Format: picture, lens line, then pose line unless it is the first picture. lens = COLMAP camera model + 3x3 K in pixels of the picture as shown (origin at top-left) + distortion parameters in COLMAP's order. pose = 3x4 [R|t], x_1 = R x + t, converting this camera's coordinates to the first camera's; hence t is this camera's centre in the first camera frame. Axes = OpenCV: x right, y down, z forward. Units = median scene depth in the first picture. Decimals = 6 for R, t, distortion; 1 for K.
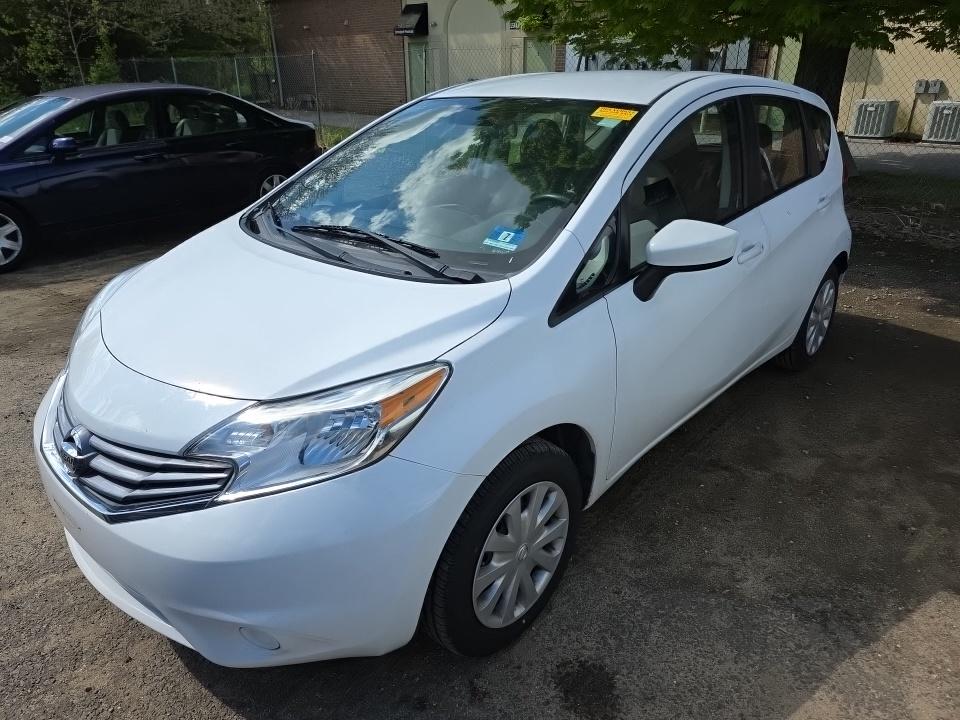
lens RADIAL K [[644.7, 0, 481.4], [0, 644.7, 360.6], [0, 0, 1]] dist [0.003074, -0.003523]
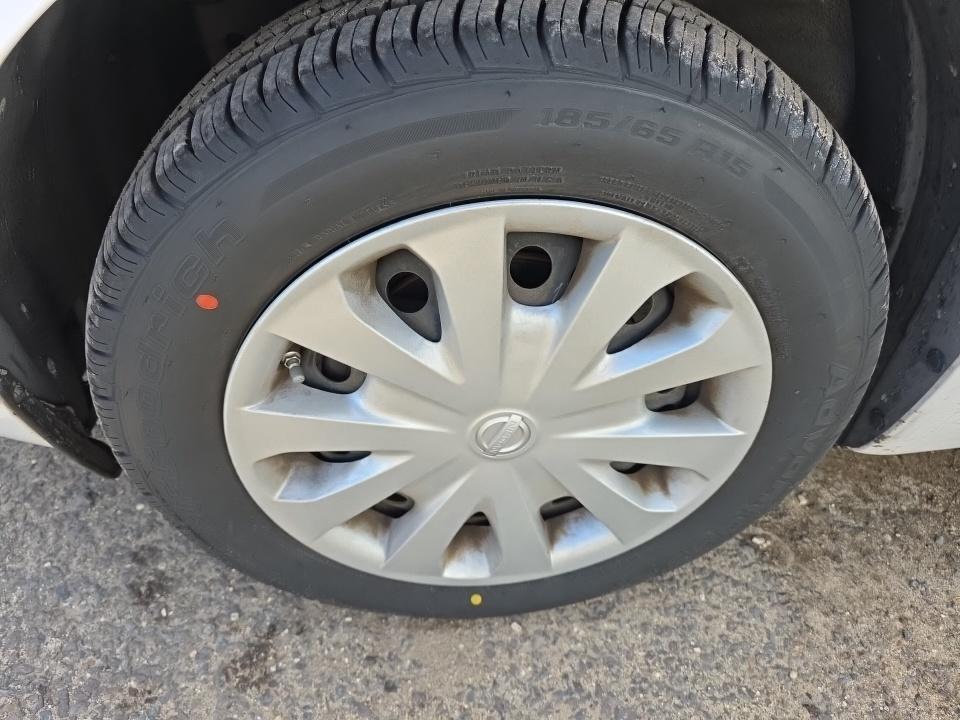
lens RADIAL K [[644.7, 0, 478.3], [0, 644.7, 355.2], [0, 0, 1]] dist [0.003074, -0.003523]
pose [[0.727264, 0.482833, -0.487810, 0.179984], [-0.330522, 0.869258, 0.367621, 0.158372], [0.601533, -0.106126, 0.791768, 0.748818]]
